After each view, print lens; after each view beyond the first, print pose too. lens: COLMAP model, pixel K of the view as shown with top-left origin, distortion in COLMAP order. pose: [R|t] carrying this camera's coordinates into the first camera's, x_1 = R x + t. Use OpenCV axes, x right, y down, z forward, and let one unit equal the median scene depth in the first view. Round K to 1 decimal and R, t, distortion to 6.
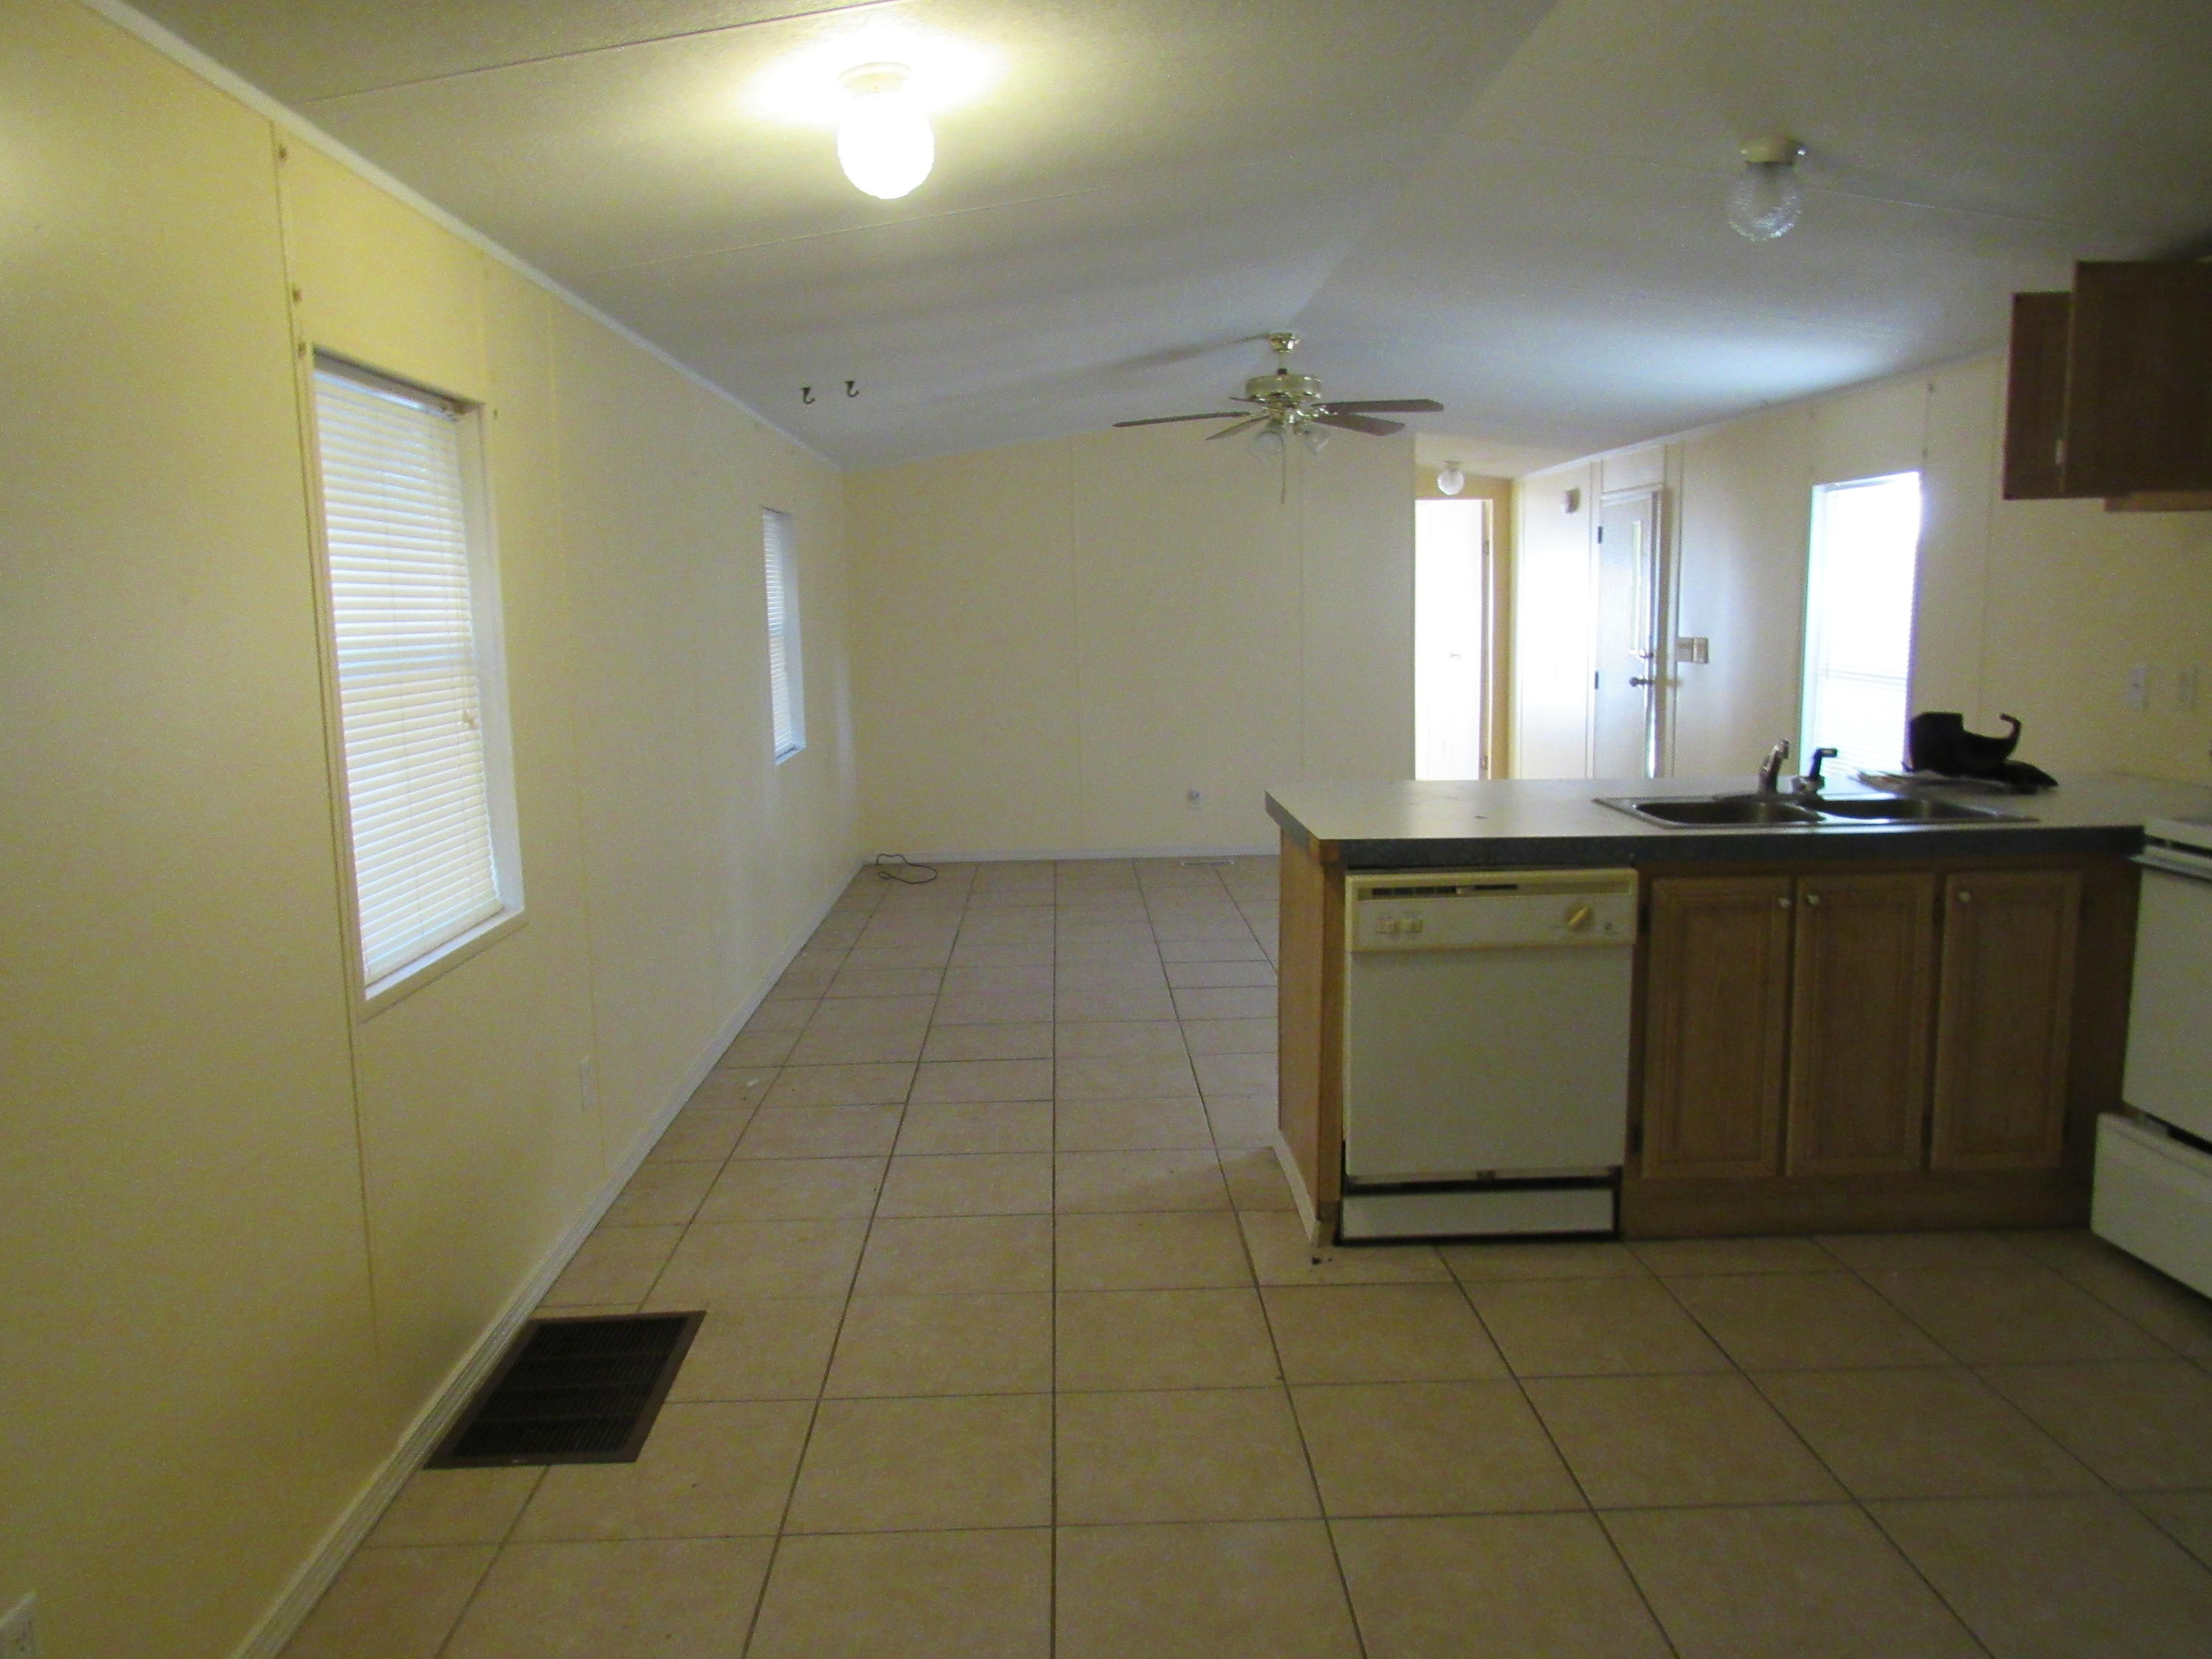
lens RADIAL K [[1556.2, 0, 1106.0], [0, 1556.2, 829.5], [0, 0, 1]] dist [-0.009112, -0.001444]
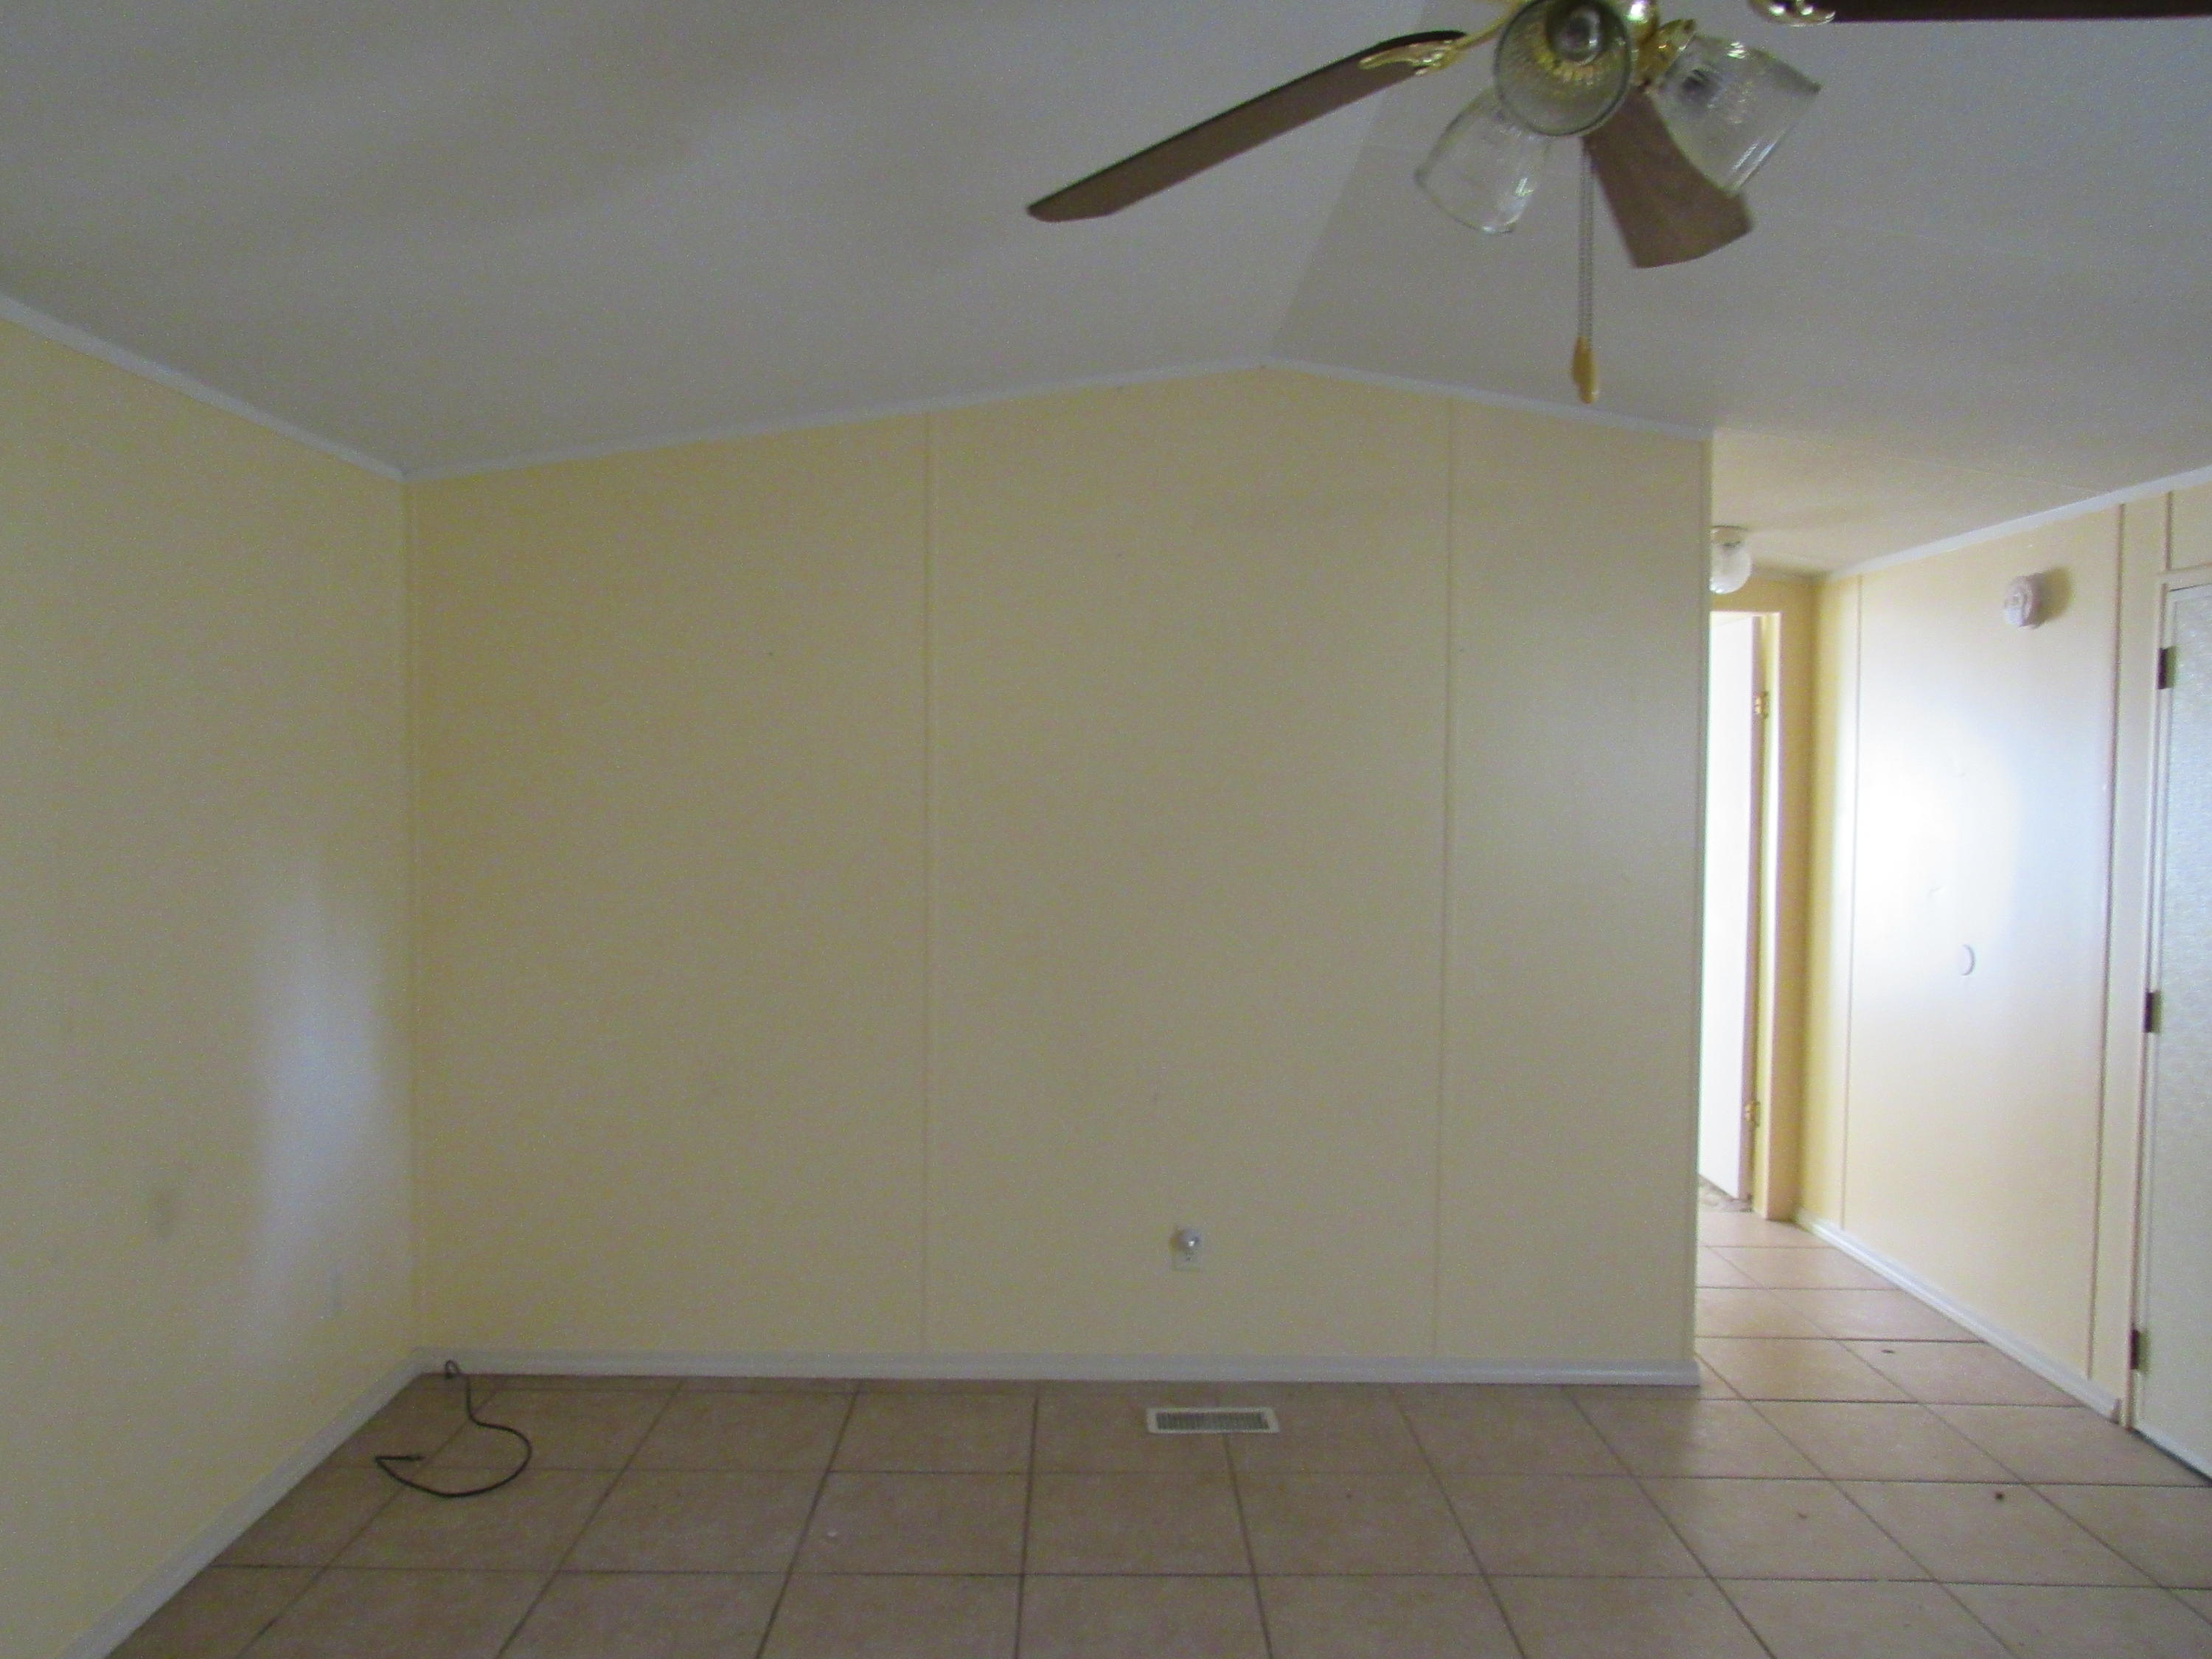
lens RADIAL K [[1556.2, 0, 1106.0], [0, 1556.2, 829.5], [0, 0, 1]] dist [-0.009112, -0.001444]
pose [[0.998982, 0.029611, -0.034040, 0.042462], [-0.033054, 0.993872, -0.105478, -0.081495], [0.030708, 0.106496, 0.993839, 0.508423]]
